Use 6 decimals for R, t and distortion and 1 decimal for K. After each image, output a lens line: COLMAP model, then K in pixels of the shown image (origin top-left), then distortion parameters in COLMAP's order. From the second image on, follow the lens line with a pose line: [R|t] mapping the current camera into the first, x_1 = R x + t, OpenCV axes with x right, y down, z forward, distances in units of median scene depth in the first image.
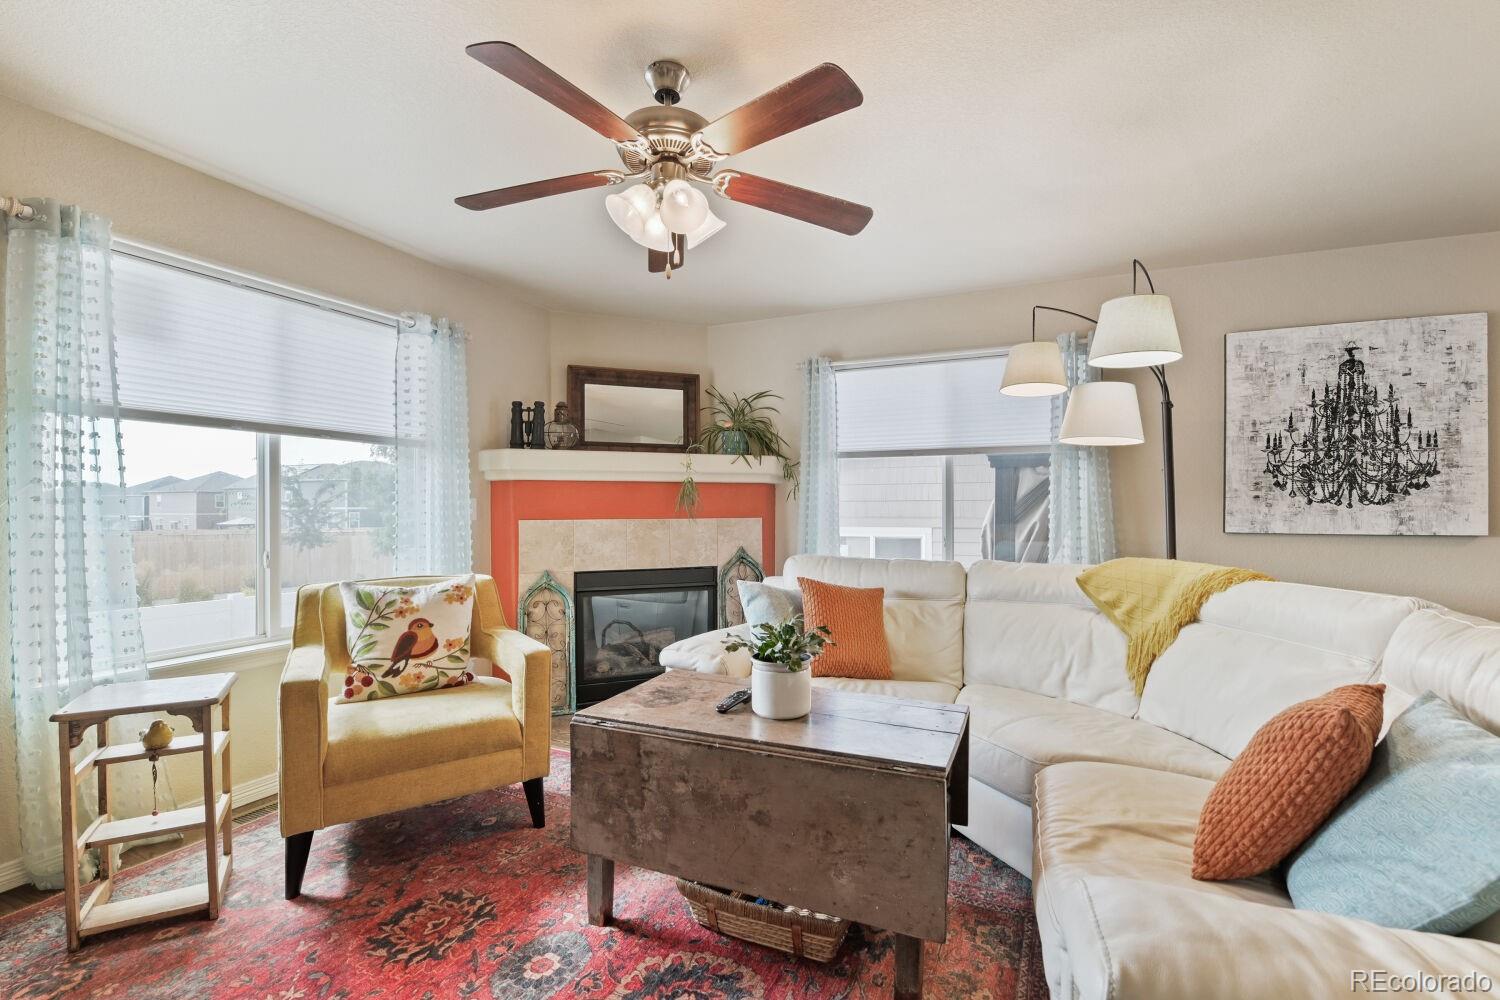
lens RADIAL K [[661.1, 0, 761.5], [0, 661.1, 501.5], [0, 0, 1]] dist [-0.002477, -0.009346]
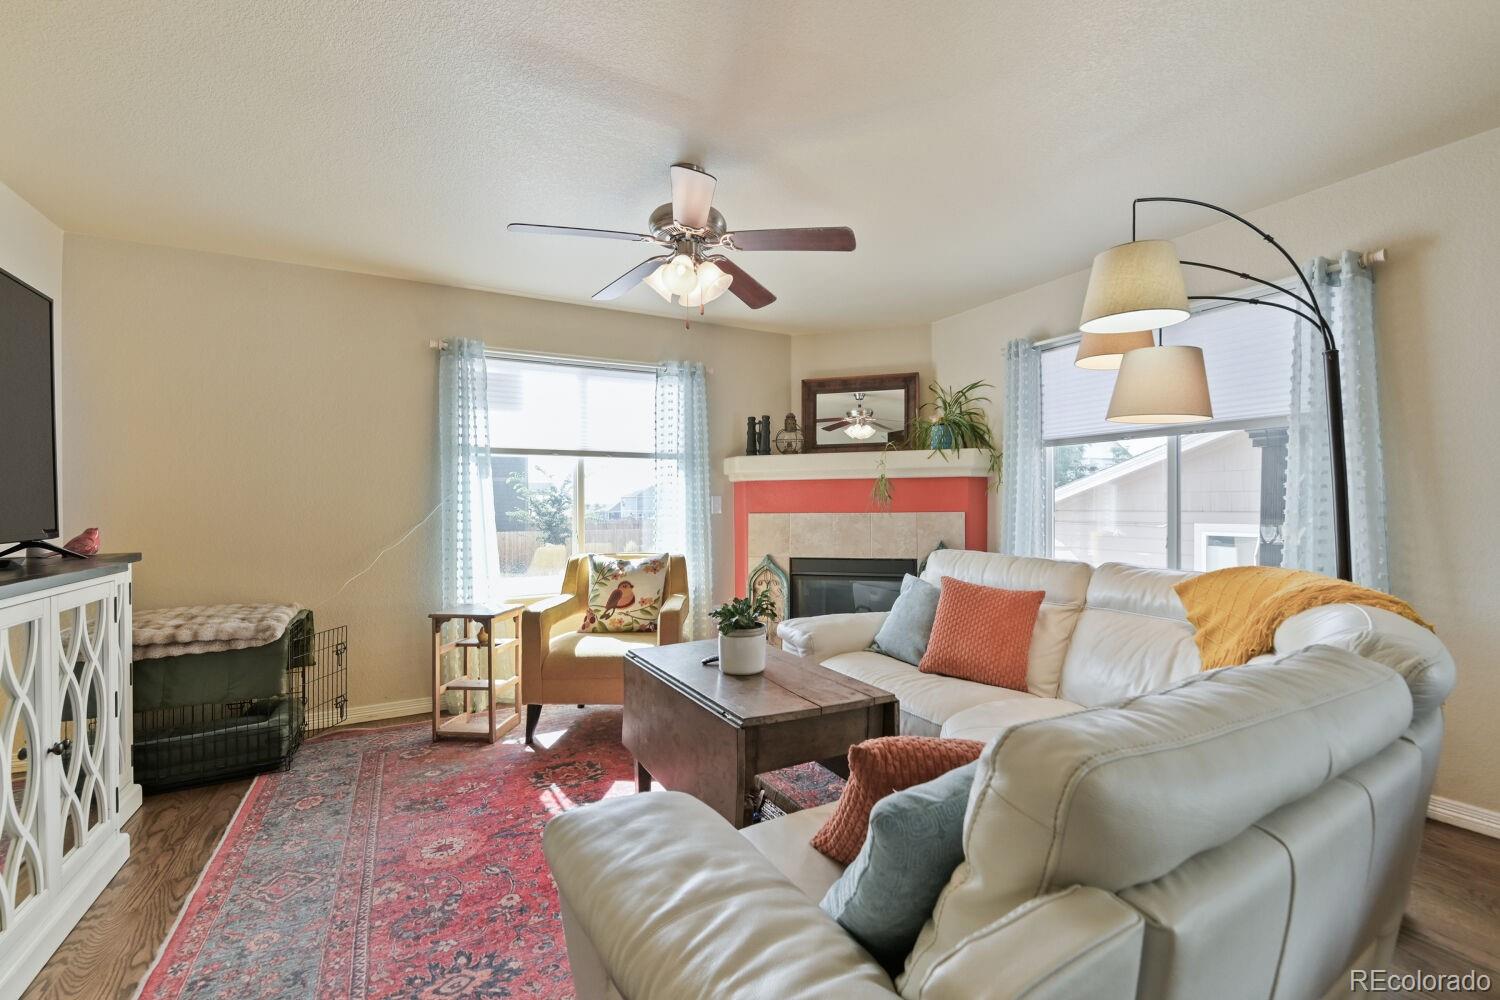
lens RADIAL K [[661.1, 0, 740.8], [0, 661.1, 499.2], [0, 0, 1]] dist [-0.002477, -0.009346]
pose [[0.775470, -0.009691, -0.631309, 0.499448], [0.013885, 0.999902, 0.001706, -0.000536], [0.631231, -0.010089, 0.775529, 0.038365]]
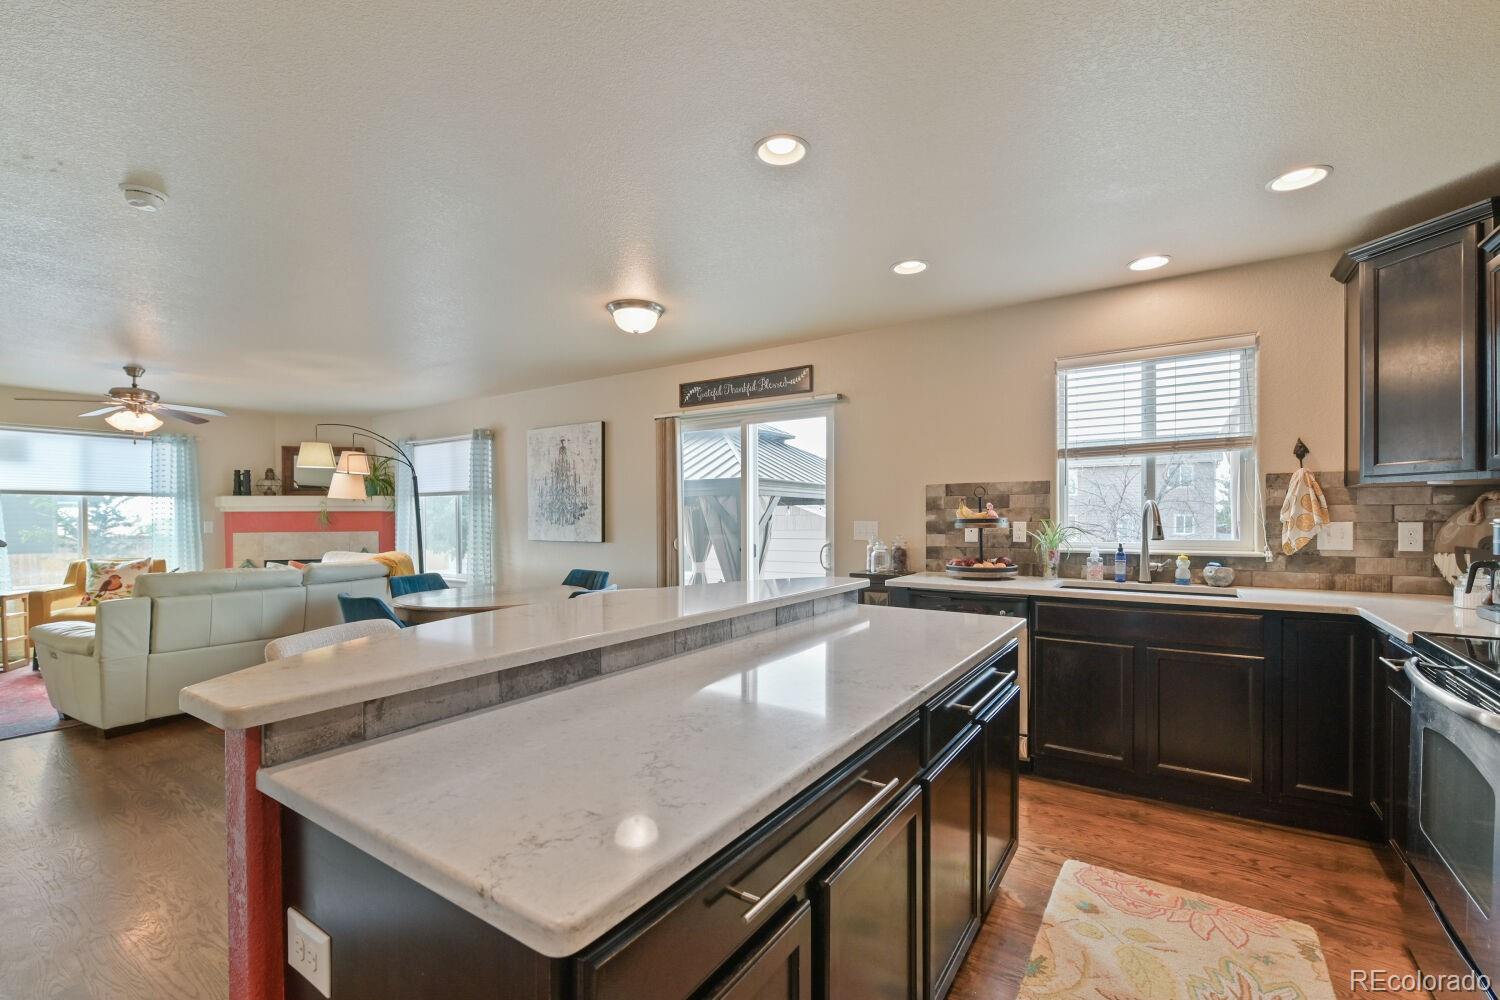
lens RADIAL K [[661.1, 0, 790.4], [0, 661.1, 526.7], [0, 0, 1]] dist [-0.002477, -0.009346]
pose [[0.987023, -0.001213, -0.160576, 1.906541], [0.005177, 0.999692, 0.024273, -0.033245], [0.160497, -0.024789, 0.986725, -0.773049]]
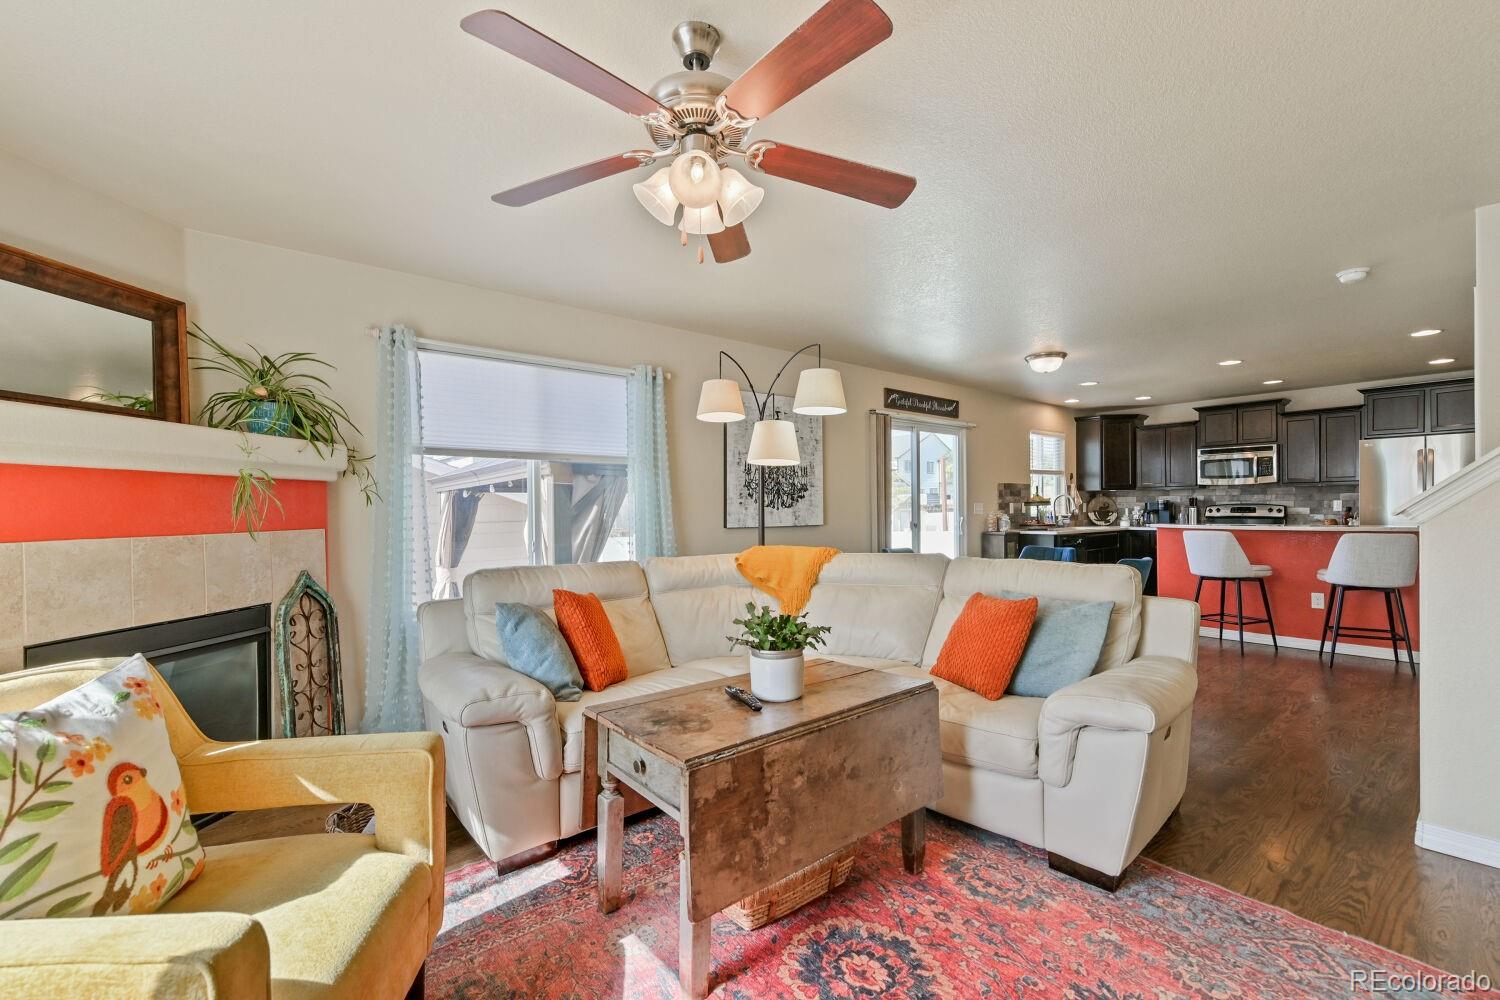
lens RADIAL K [[661.1, 0, 763.6], [0, 661.1, 503.9], [0, 0, 1]] dist [-0.002477, -0.009346]
pose [[0.419600, 0.003875, 0.907701, -0.626045], [0.003593, 0.999976, -0.005929, 0.004756], [-0.907702, 0.005749, 0.419576, 0.358514]]
